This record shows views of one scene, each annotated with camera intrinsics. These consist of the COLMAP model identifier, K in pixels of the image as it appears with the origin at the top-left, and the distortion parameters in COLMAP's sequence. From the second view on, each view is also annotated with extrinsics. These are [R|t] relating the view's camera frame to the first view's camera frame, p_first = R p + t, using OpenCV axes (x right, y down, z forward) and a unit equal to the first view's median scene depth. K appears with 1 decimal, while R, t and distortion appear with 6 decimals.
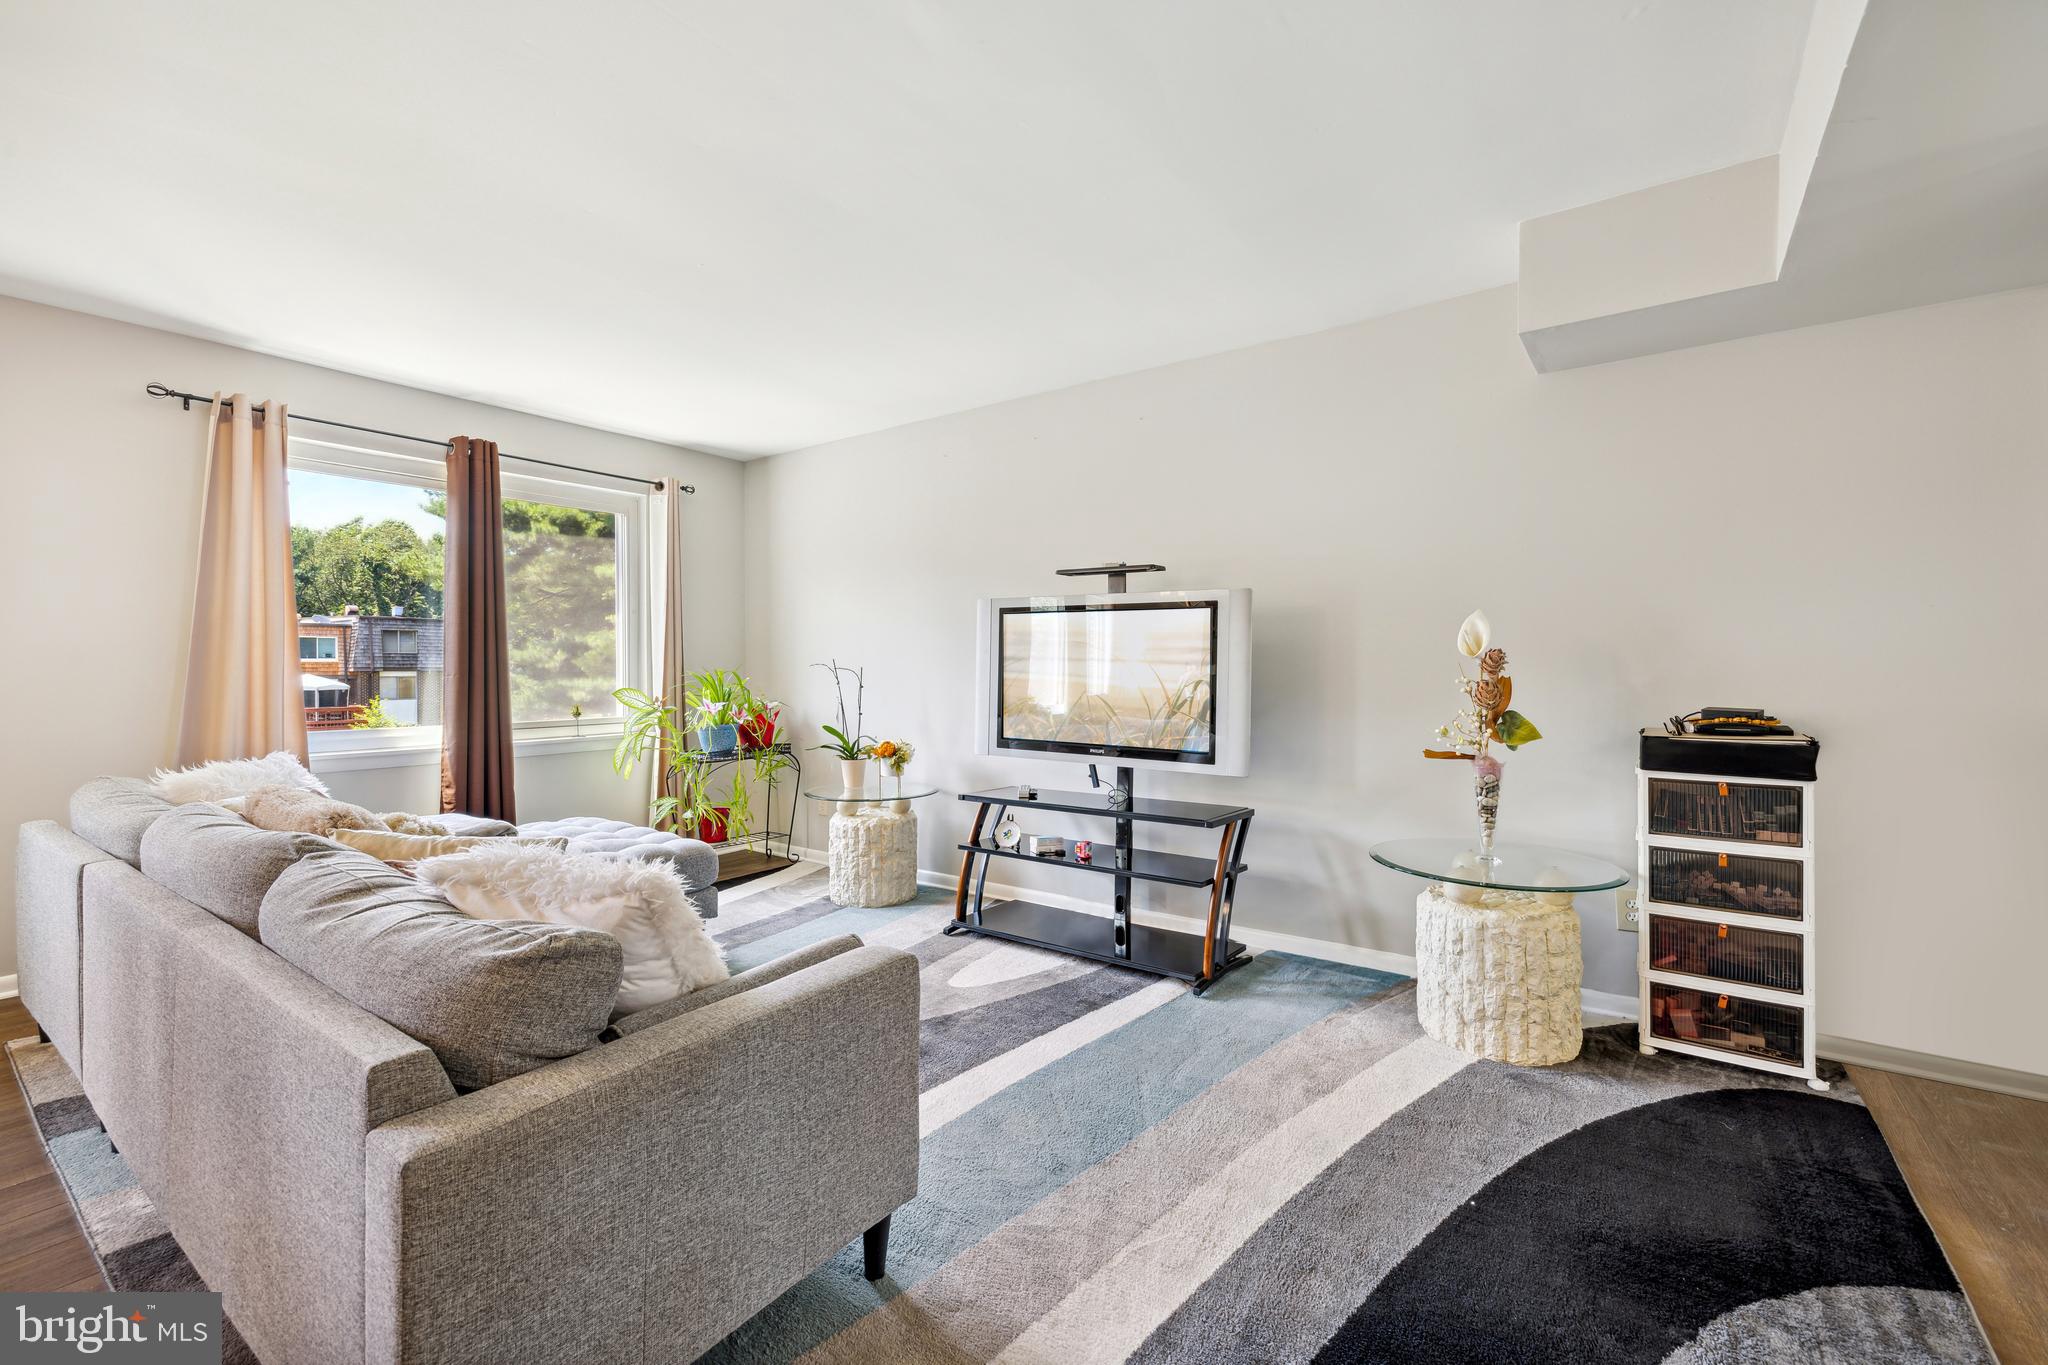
lens RADIAL K [[874.0, 0, 1015.9], [0, 874.0, 675.2], [0, 0, 1]] dist [0.001373, 0.000721]
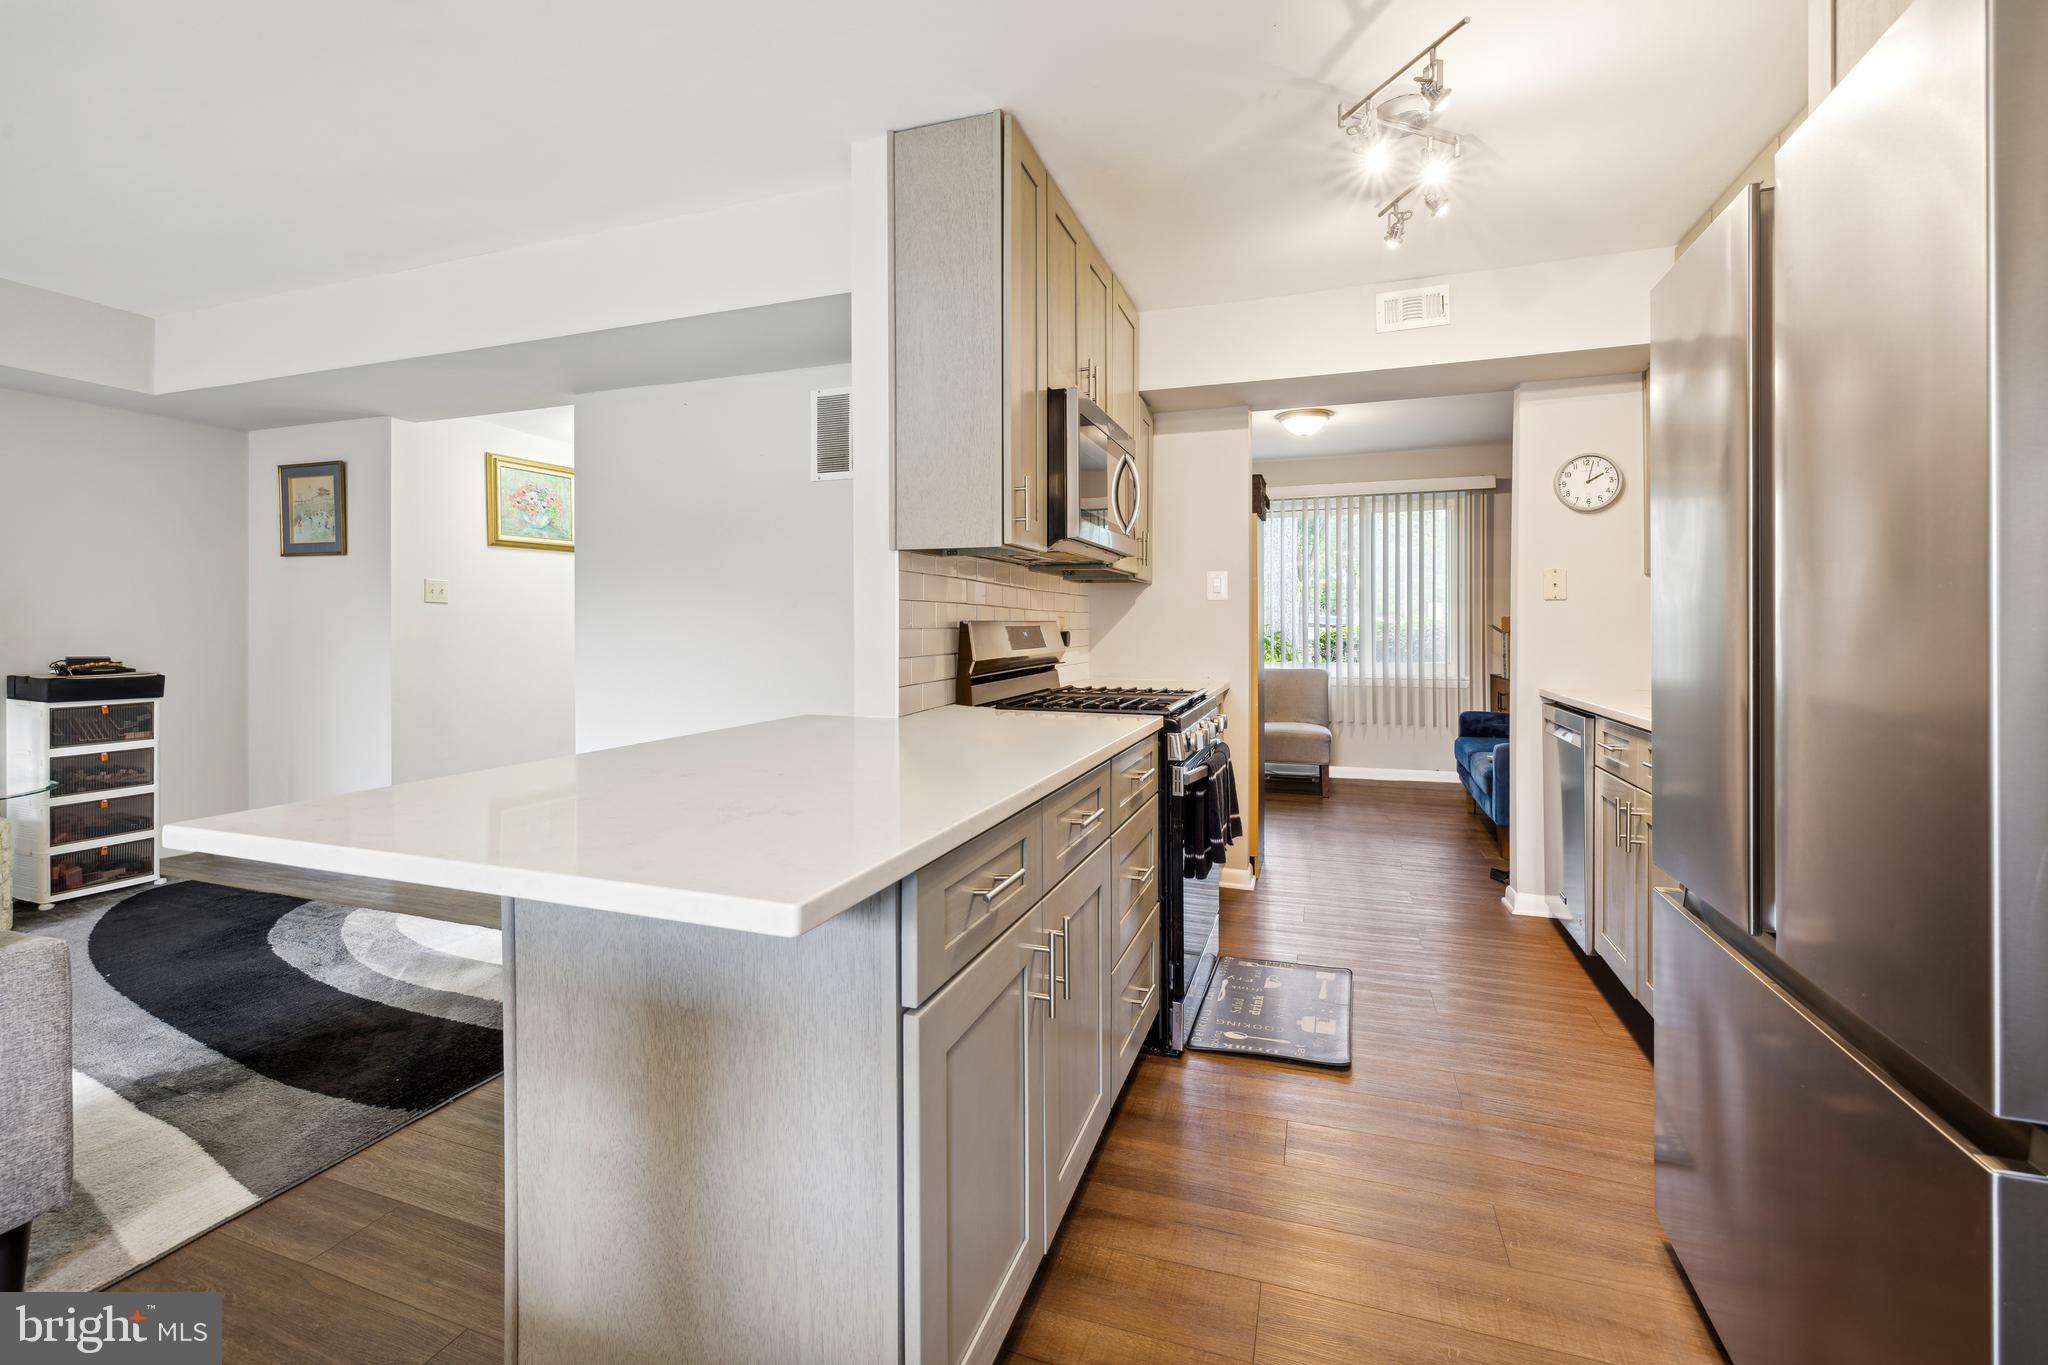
lens RADIAL K [[874.0, 0, 1010.8], [0, 874.0, 632.4], [0, 0, 1]] dist [0.001373, 0.000721]
pose [[-0.286263, -0.005558, 0.958135, -1.055811], [0.006870, 0.999946, 0.007853, -0.003825], [-0.958126, 0.008830, -0.286210, -0.063974]]
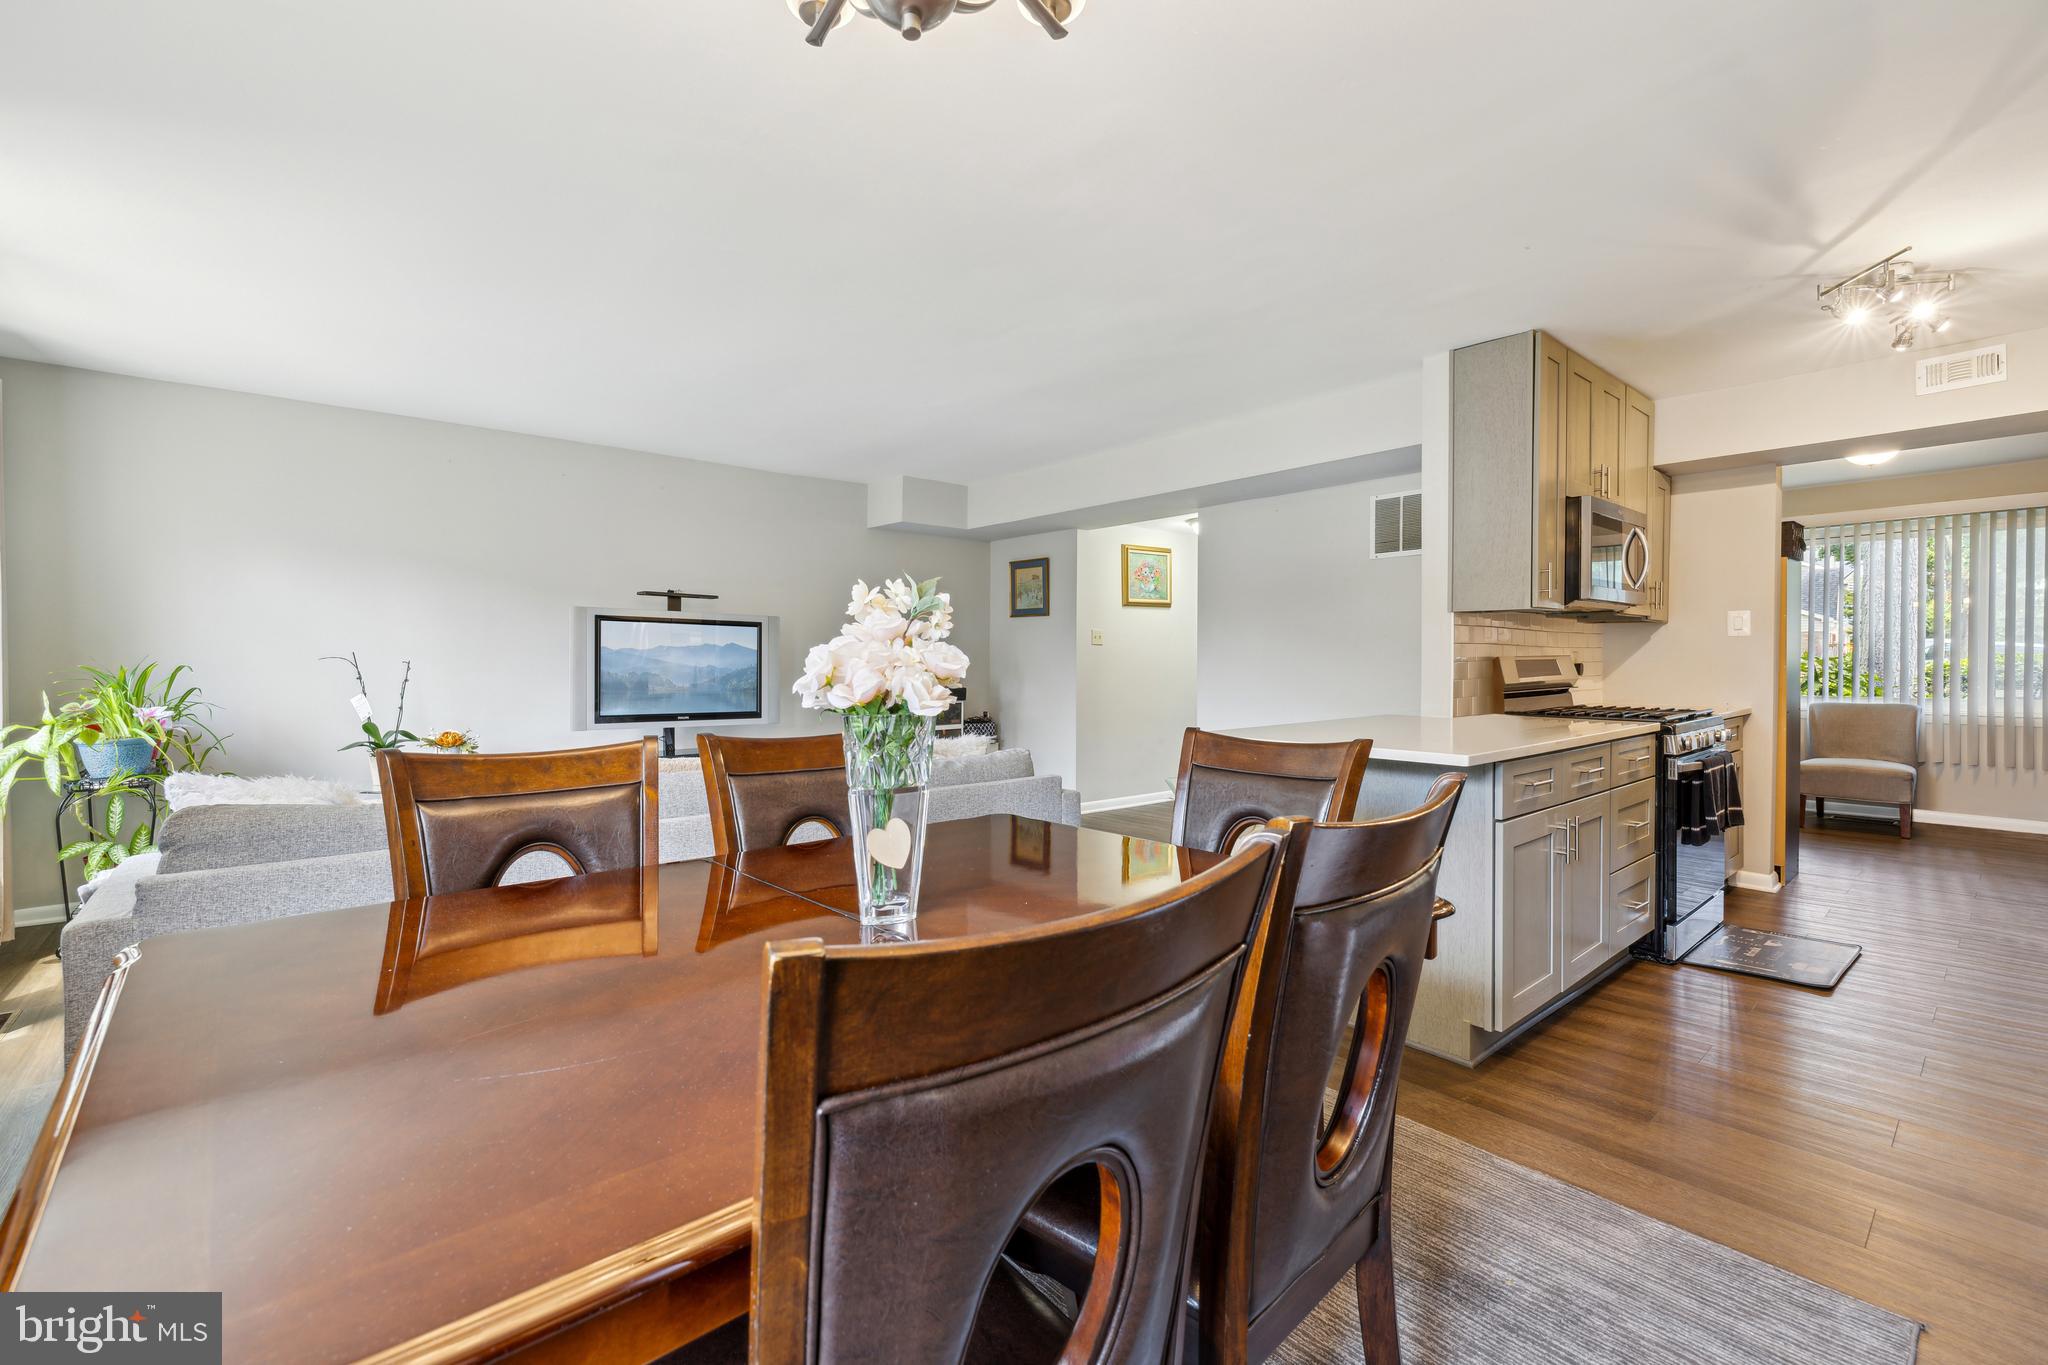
lens RADIAL K [[874.0, 0, 1006.1], [0, 874.0, 677.5], [0, 0, 1]] dist [0.001373, 0.000721]
pose [[0.225905, -0.019767, 0.973949, -1.752851], [0.007878, 0.999798, 0.018464, -0.007125], [-0.974117, 0.003501, 0.226016, 0.191052]]
